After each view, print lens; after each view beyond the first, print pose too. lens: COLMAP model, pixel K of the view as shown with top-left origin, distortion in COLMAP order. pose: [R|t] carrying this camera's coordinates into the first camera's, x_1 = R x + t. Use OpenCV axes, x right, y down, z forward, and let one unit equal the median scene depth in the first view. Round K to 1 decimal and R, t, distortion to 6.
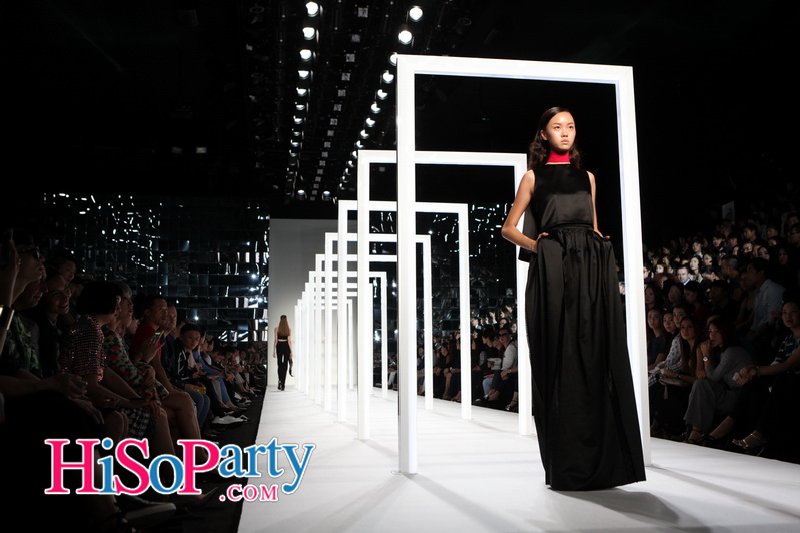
lens RADIAL K [[819.1, 0, 385.5], [0, 819.1, 256.8], [0, 0, 1]] dist [-0.090803, 0.000000]
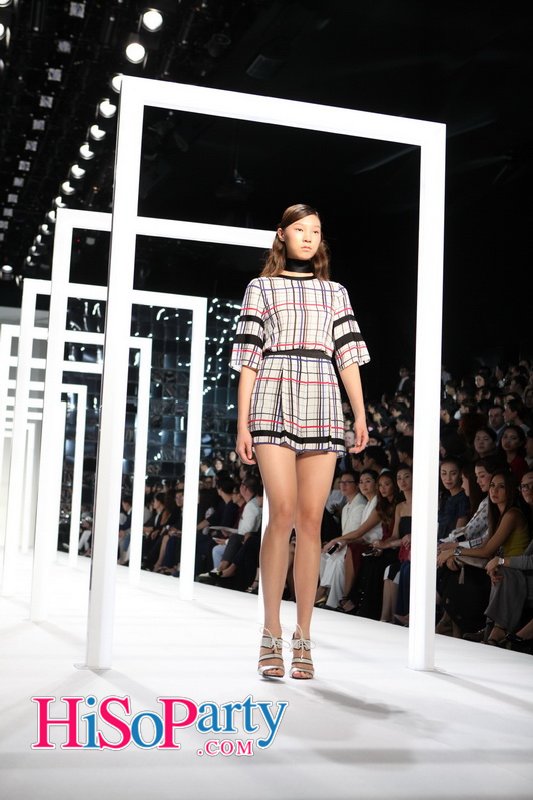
lens RADIAL K [[1174.3, 0, 265.2], [0, 1174.3, 396.4], [0, 0, 1]] dist [0.016244, 0.000000]
pose [[0.986657, 0.065330, 0.149130, 0.002157], [-0.067280, 0.997702, 0.008060, 0.008090], [-0.148260, -0.017986, 0.988785, -0.018618]]
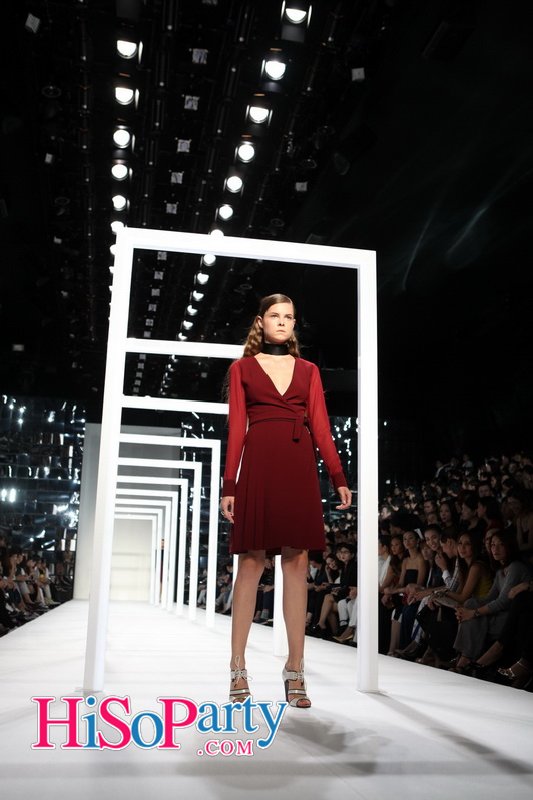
lens RADIAL K [[780.4, 0, 406.8], [0, 780.4, 418.2], [0, 0, 1]] dist [-0.061339, 0.000000]
pose [[0.997772, 0.039396, 0.053838, 0.204974], [-0.033780, 0.994260, -0.101520, 0.031385], [-0.057529, 0.099476, 0.993376, 0.088157]]
